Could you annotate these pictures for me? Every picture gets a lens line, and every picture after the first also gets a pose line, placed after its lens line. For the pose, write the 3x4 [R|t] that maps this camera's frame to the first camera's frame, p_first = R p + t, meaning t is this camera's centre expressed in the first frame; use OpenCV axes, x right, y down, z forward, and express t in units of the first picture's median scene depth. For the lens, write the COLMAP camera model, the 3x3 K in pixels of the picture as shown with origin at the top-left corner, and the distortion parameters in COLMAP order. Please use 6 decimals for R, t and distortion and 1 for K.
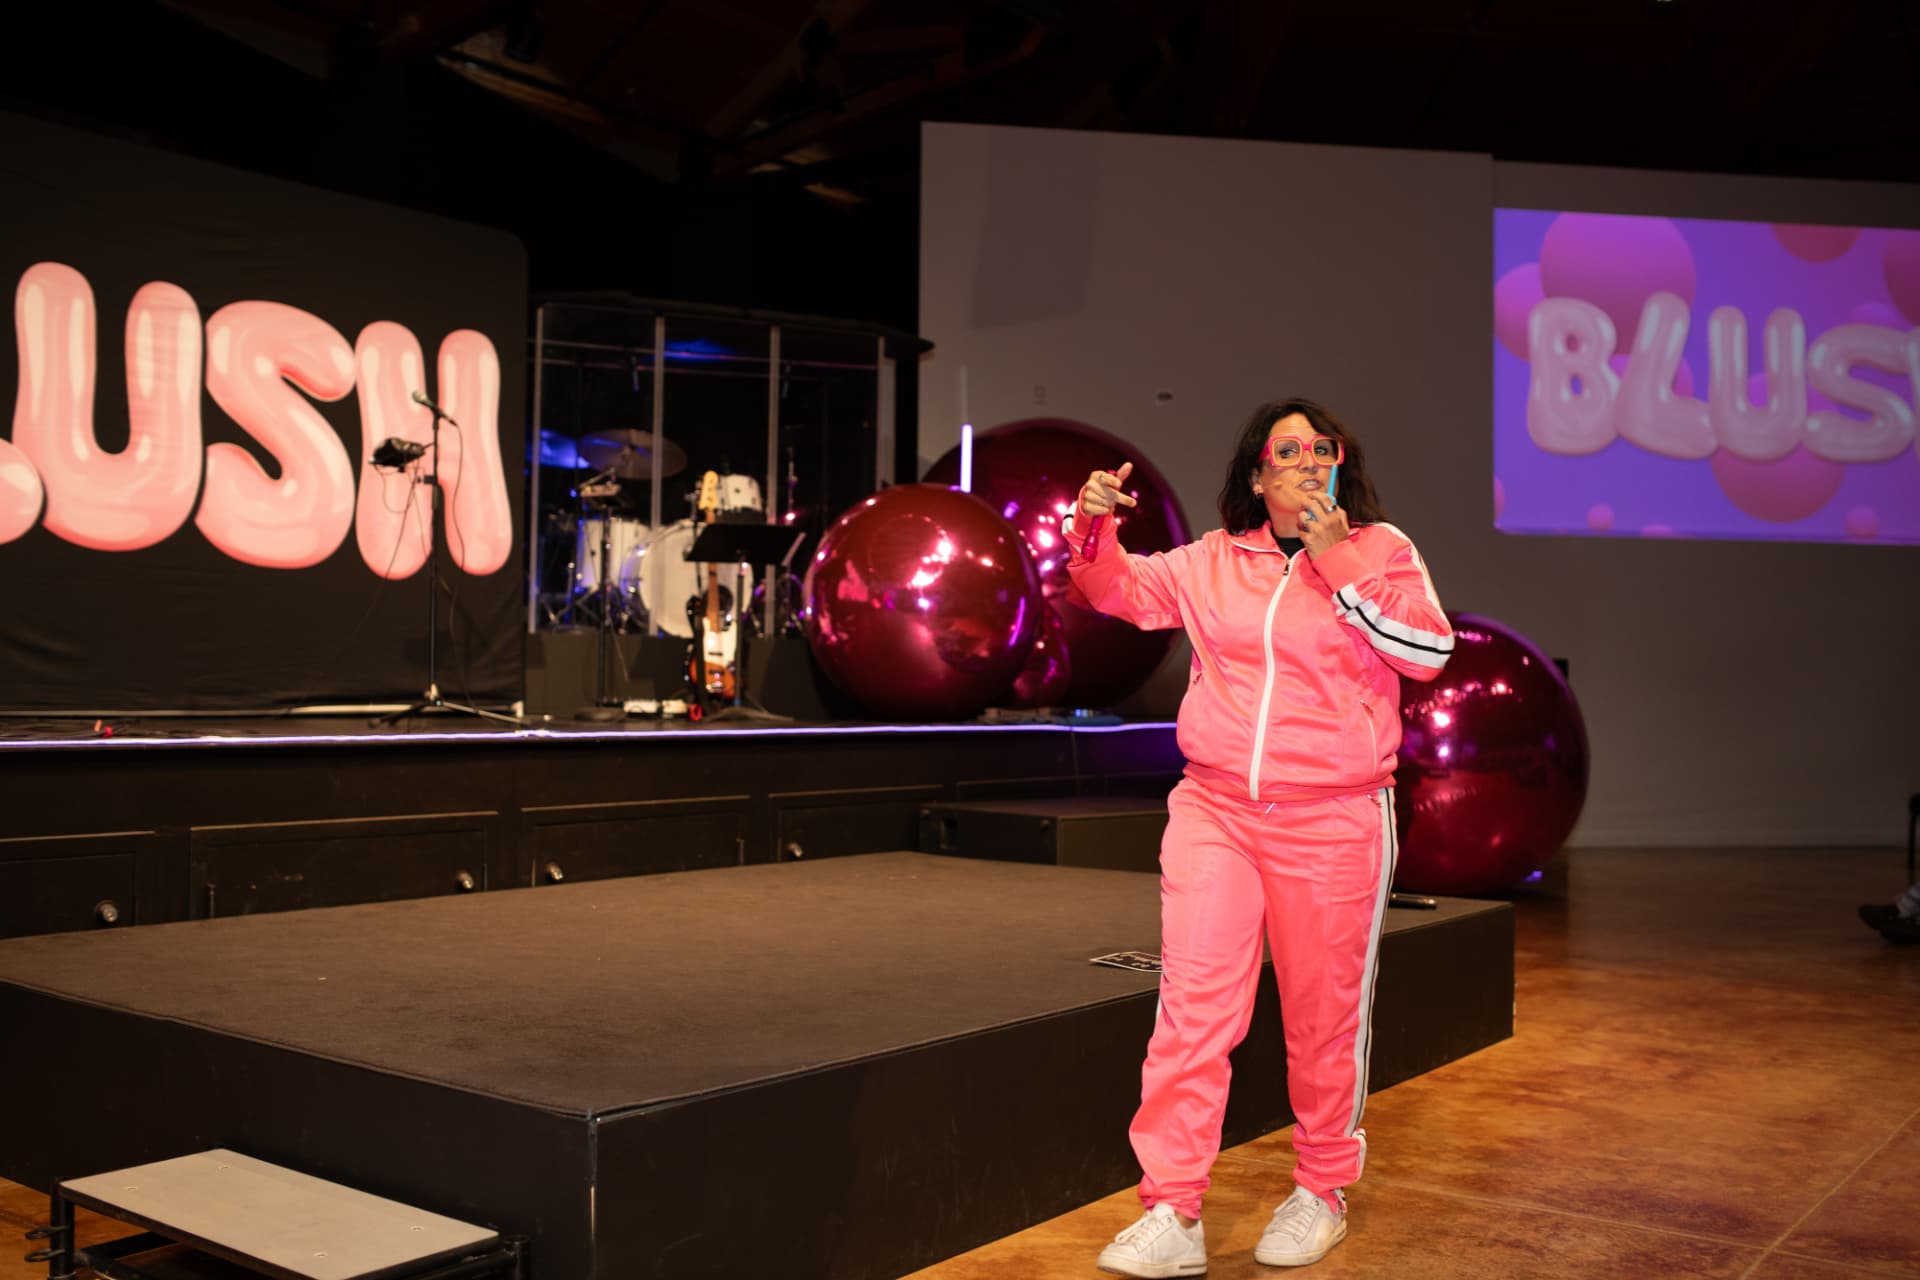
lens RADIAL K [[1854.7, 0, 960.0], [0, 1854.7, 640.0], [0, 0, 1]] dist [-0.018513, 0.013560]
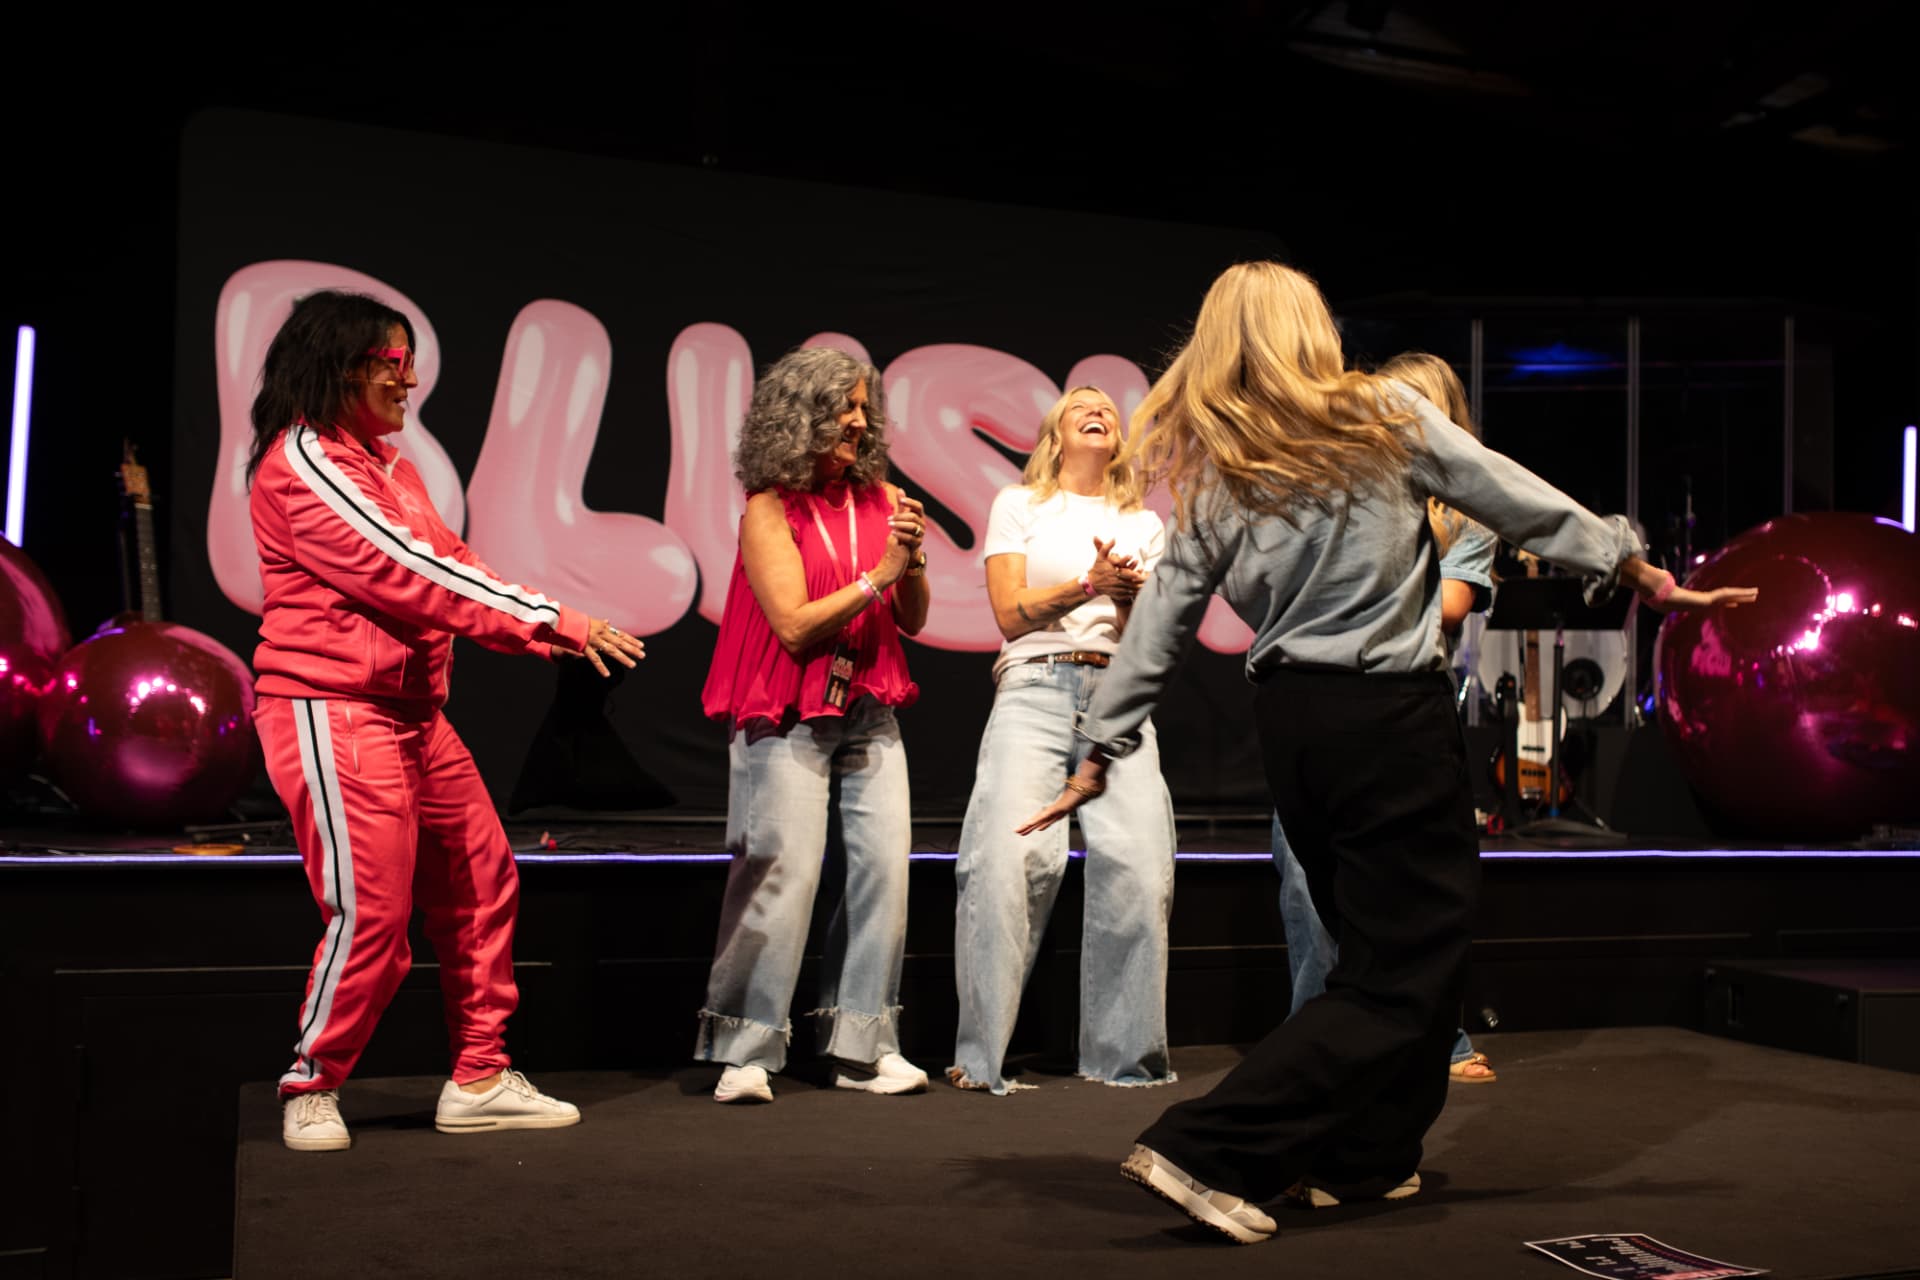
lens RADIAL K [[2137.9, 0, 1114.3], [0, 2137.9, 694.2], [0, 0, 1]] dist [-0.021869, 0.051171]
pose [[0.871163, -0.017929, -0.490667, 0.161467], [0.009573, 0.999763, -0.019535, 0.000526], [0.490901, 0.012321, 0.871128, 0.155473]]
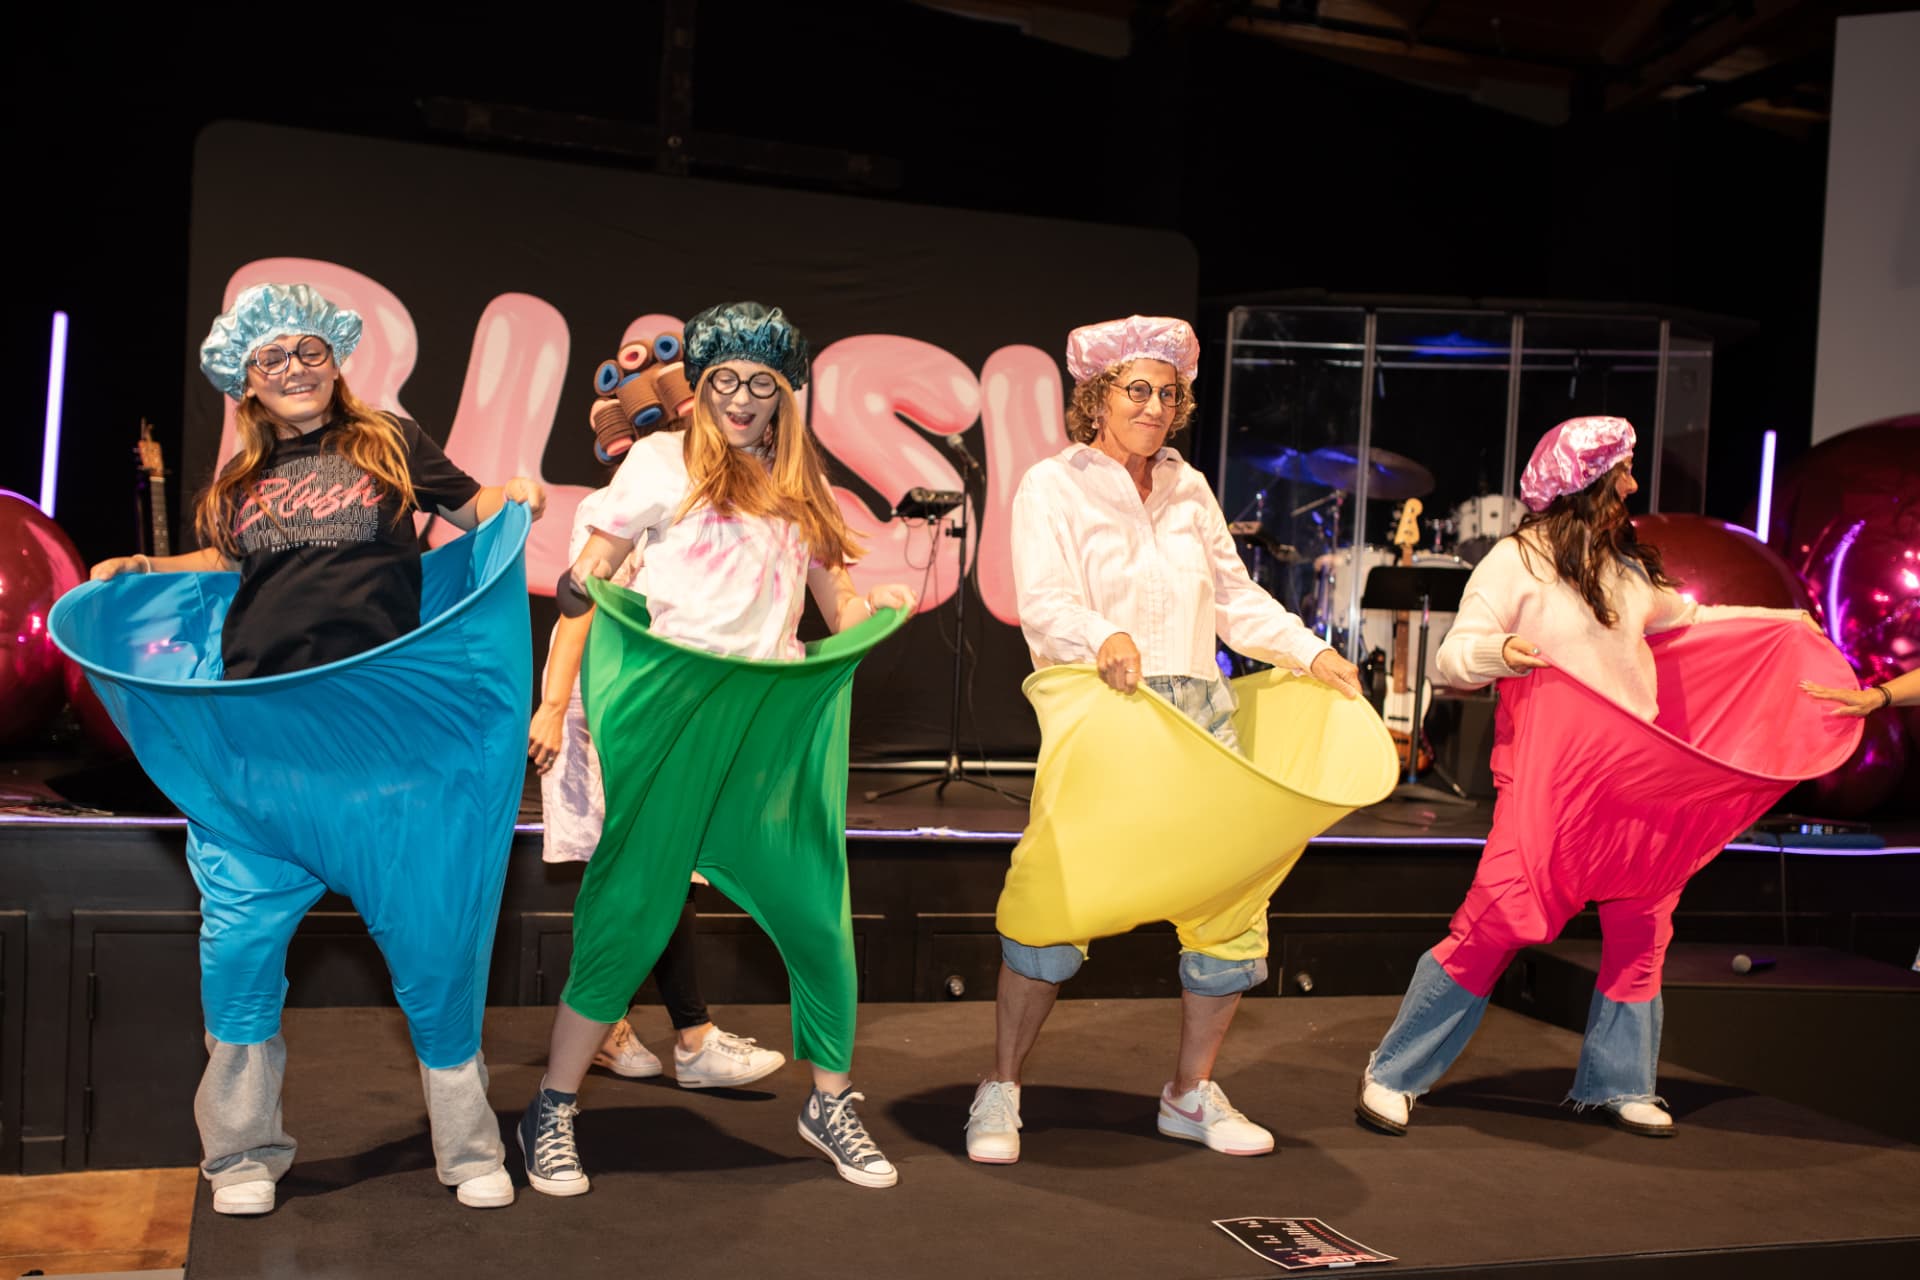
lens RADIAL K [[2096.8, 0, 978.8], [0, 2096.8, 684.3], [0, 0, 1]] dist [-0.005694, 0.013095]
pose [[0.838490, 0.042925, -0.543223, 0.238317], [-0.025947, 0.998907, 0.038883, -0.042683], [0.544298, -0.018508, 0.838688, 0.110135]]
